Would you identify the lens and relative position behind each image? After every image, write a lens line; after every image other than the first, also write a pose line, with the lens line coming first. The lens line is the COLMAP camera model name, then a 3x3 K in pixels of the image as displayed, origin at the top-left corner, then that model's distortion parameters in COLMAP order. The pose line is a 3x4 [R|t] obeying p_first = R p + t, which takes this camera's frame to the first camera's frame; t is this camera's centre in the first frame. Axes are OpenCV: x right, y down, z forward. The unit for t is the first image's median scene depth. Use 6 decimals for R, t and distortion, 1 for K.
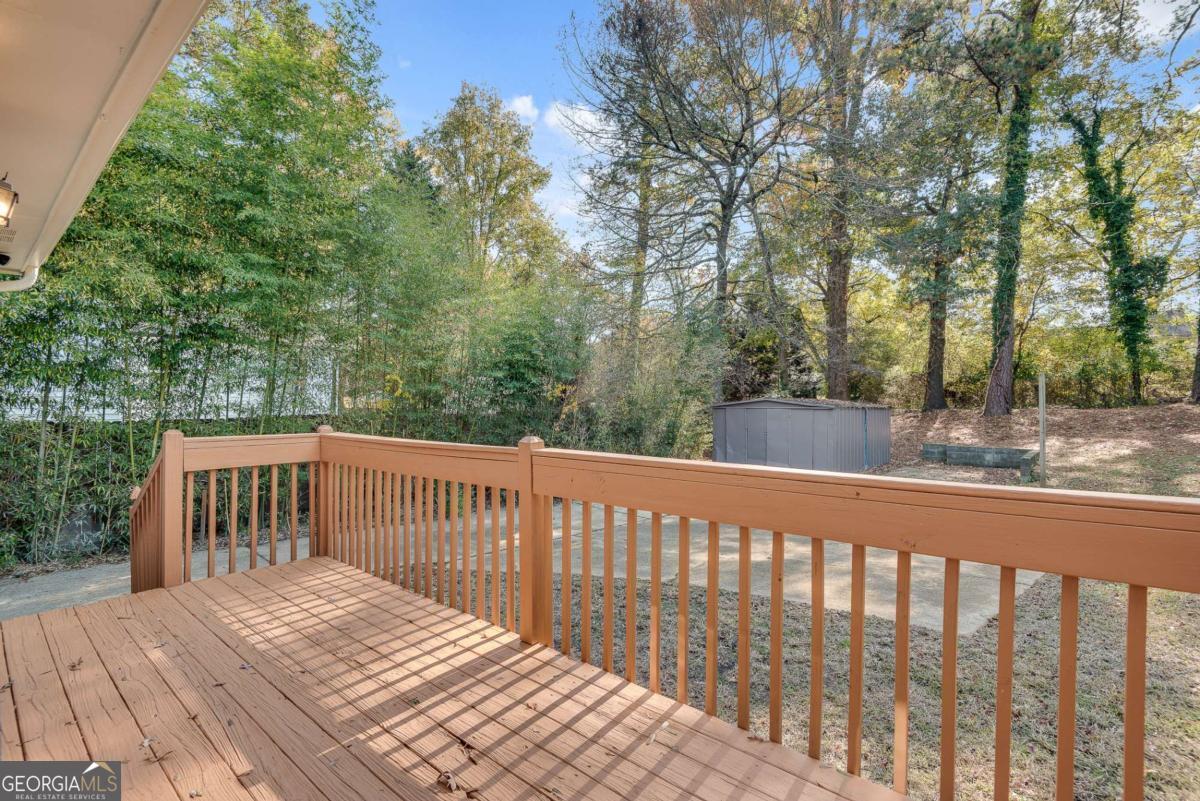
lens RADIAL K [[544.8, 0, 592.6], [0, 544.8, 398.0], [0, 0, 1]] dist [0.022388, -0.011390]
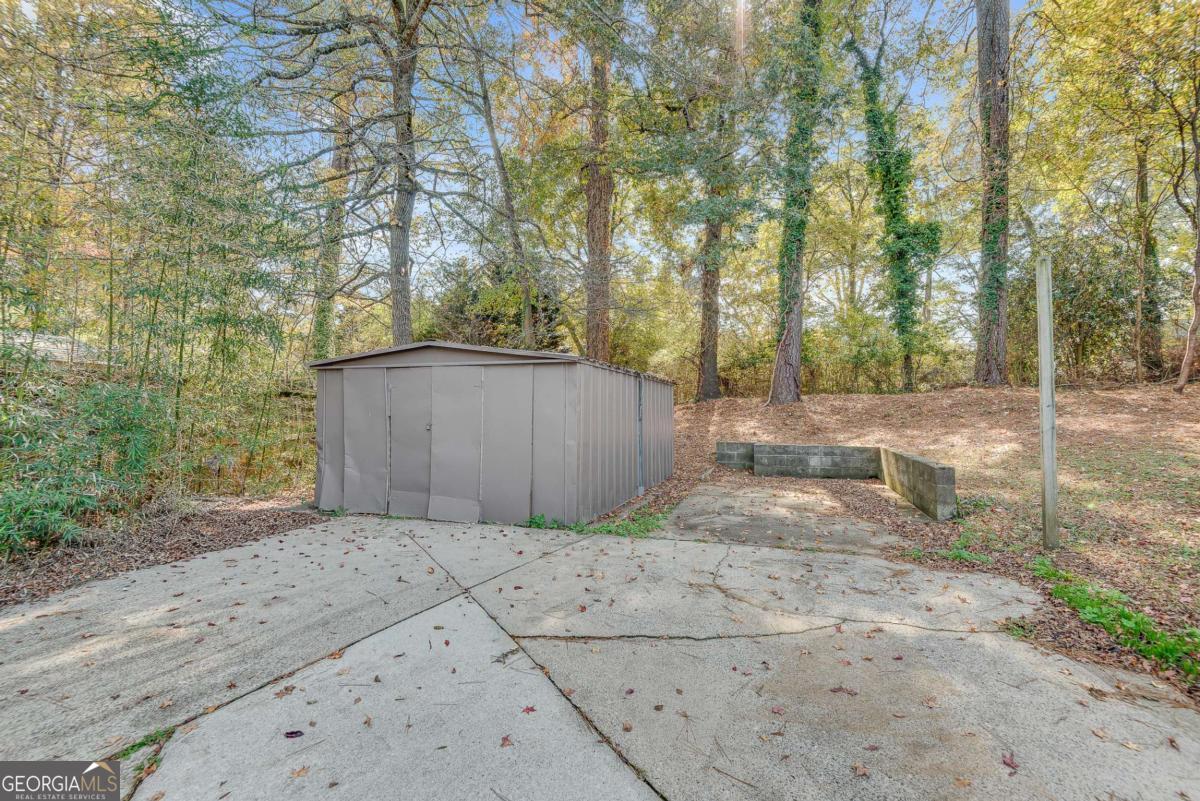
lens RADIAL K [[544.8, 0, 603.7], [0, 544.8, 405.9], [0, 0, 1]] dist [0.022388, -0.011390]
pose [[0.910505, 0.003705, 0.413482, 0.166287], [-0.004869, 0.999987, 0.001762, 0.030128], [-0.413470, -0.003618, 0.910510, 0.355991]]
